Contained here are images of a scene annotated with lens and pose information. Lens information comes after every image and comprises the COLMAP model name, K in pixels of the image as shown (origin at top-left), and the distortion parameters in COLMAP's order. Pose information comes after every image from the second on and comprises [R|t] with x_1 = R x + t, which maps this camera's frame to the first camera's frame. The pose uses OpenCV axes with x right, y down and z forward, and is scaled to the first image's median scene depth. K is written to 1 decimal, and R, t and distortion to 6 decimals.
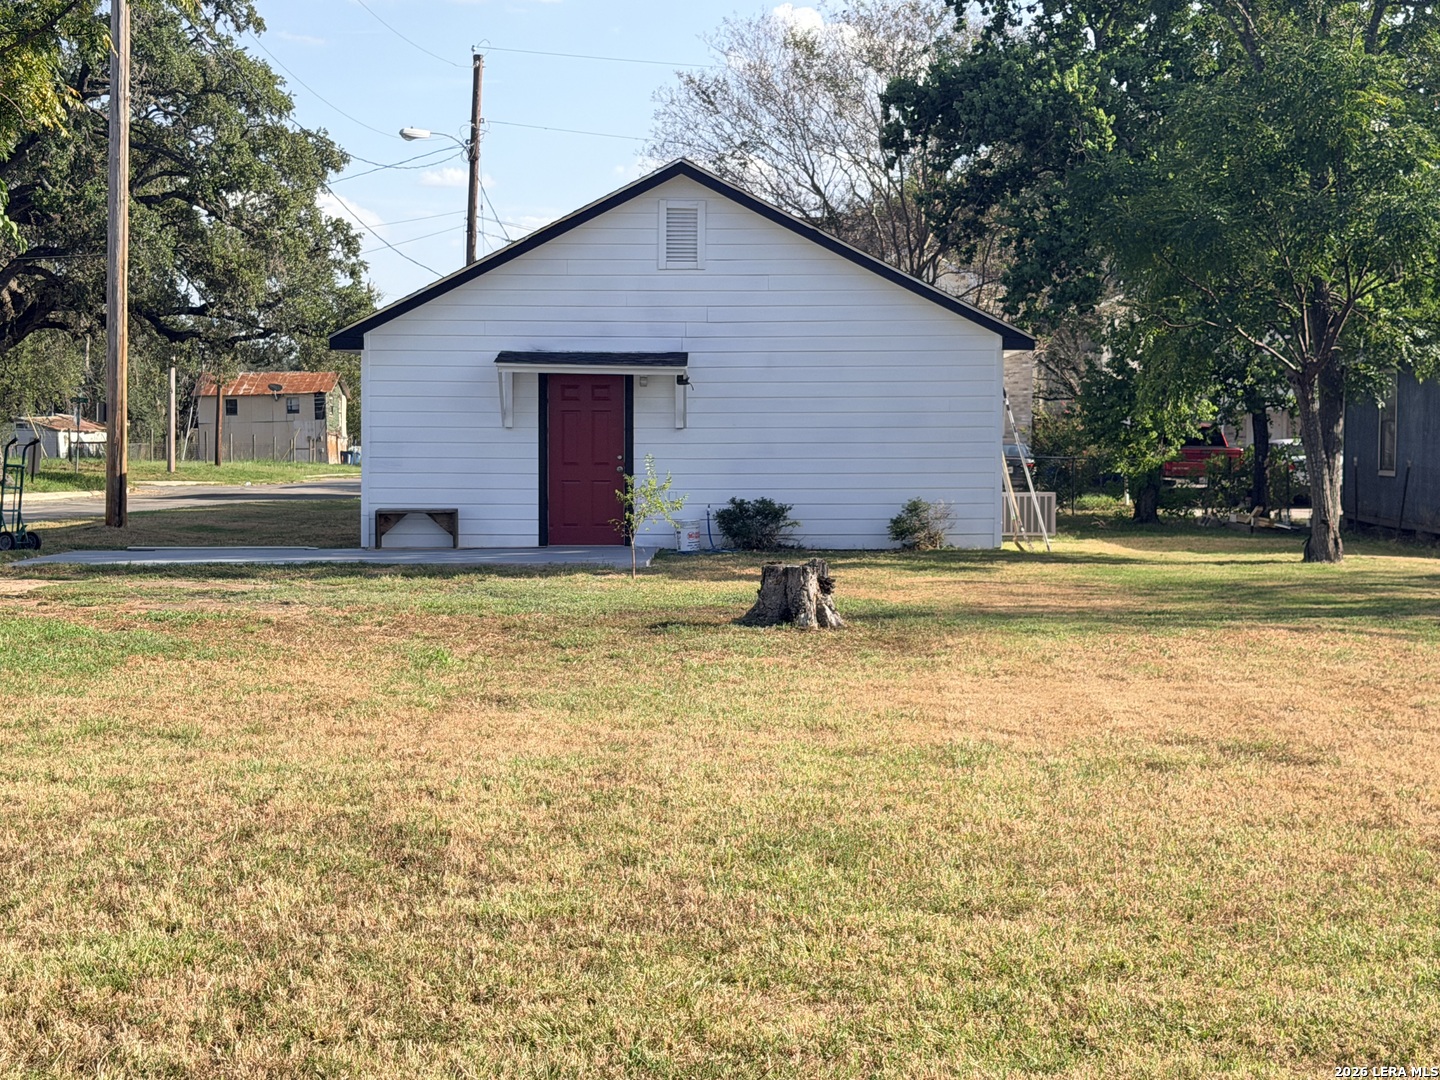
lens RADIAL K [[2413.4, 0, 720.0], [0, 2413.4, 540.0], [0, 0, 1]] dist [0.039174, 0.040817]
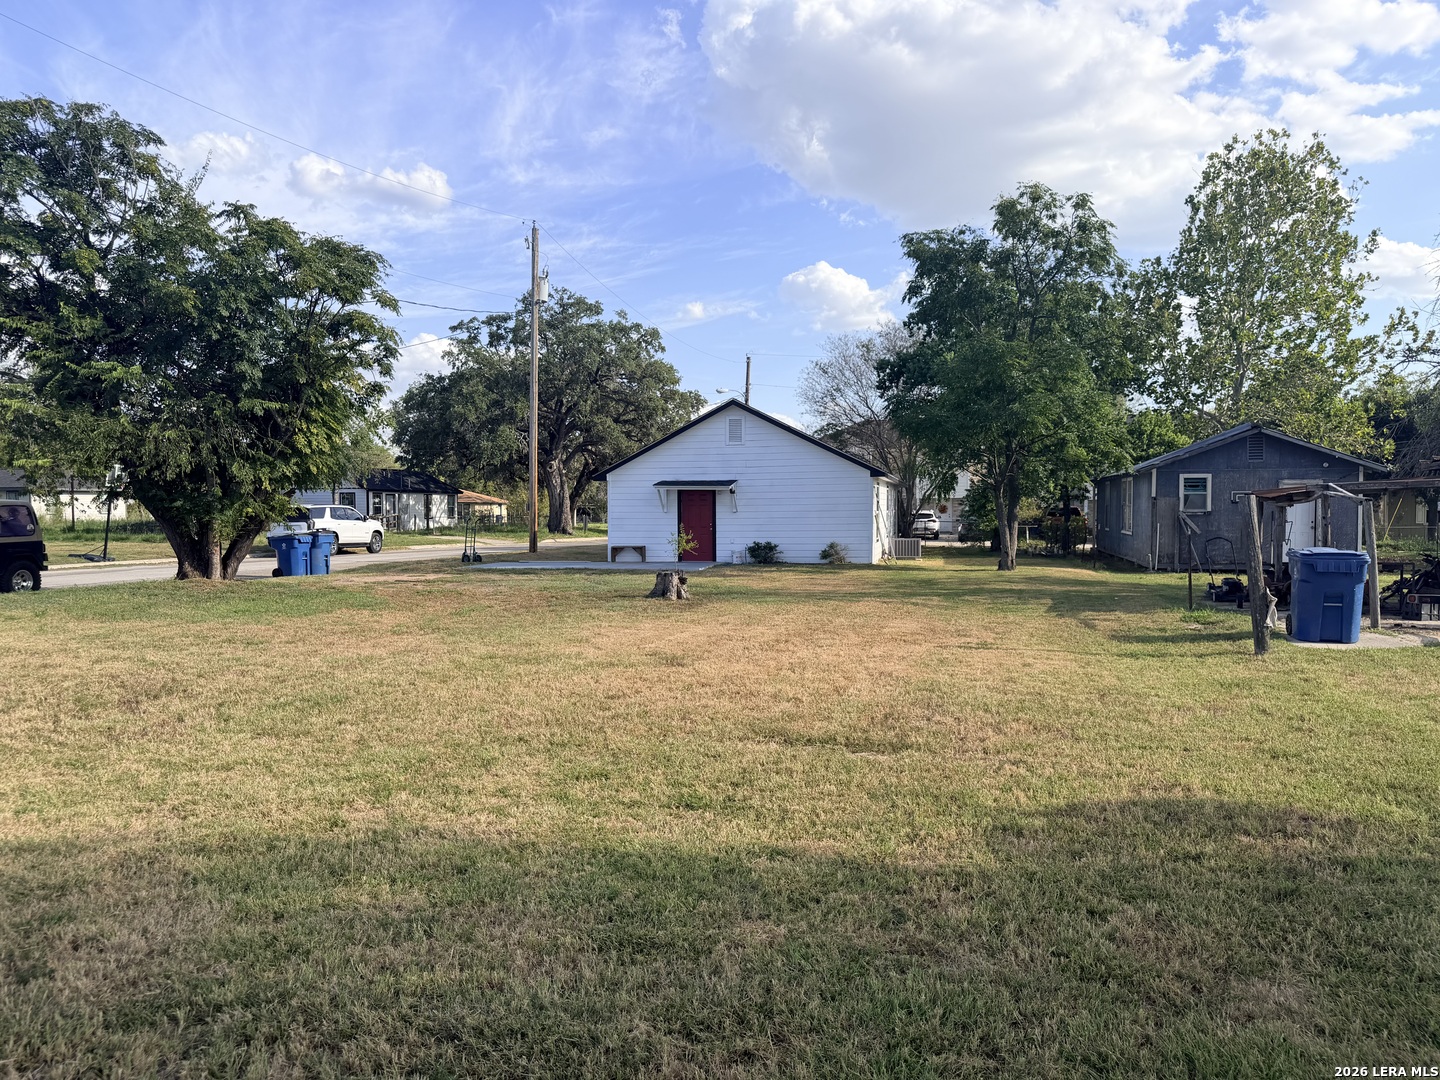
lens RADIAL K [[998.7, 0, 720.0], [0, 998.7, 540.0], [0, 0, 1]] dist [0.000699, 0.000018]
pose [[0.966643, -0.000762, -0.256127, 0.221212], [-0.003134, 0.999886, -0.014803, -0.004353], [0.256109, 0.015112, 0.966530, 0.049206]]
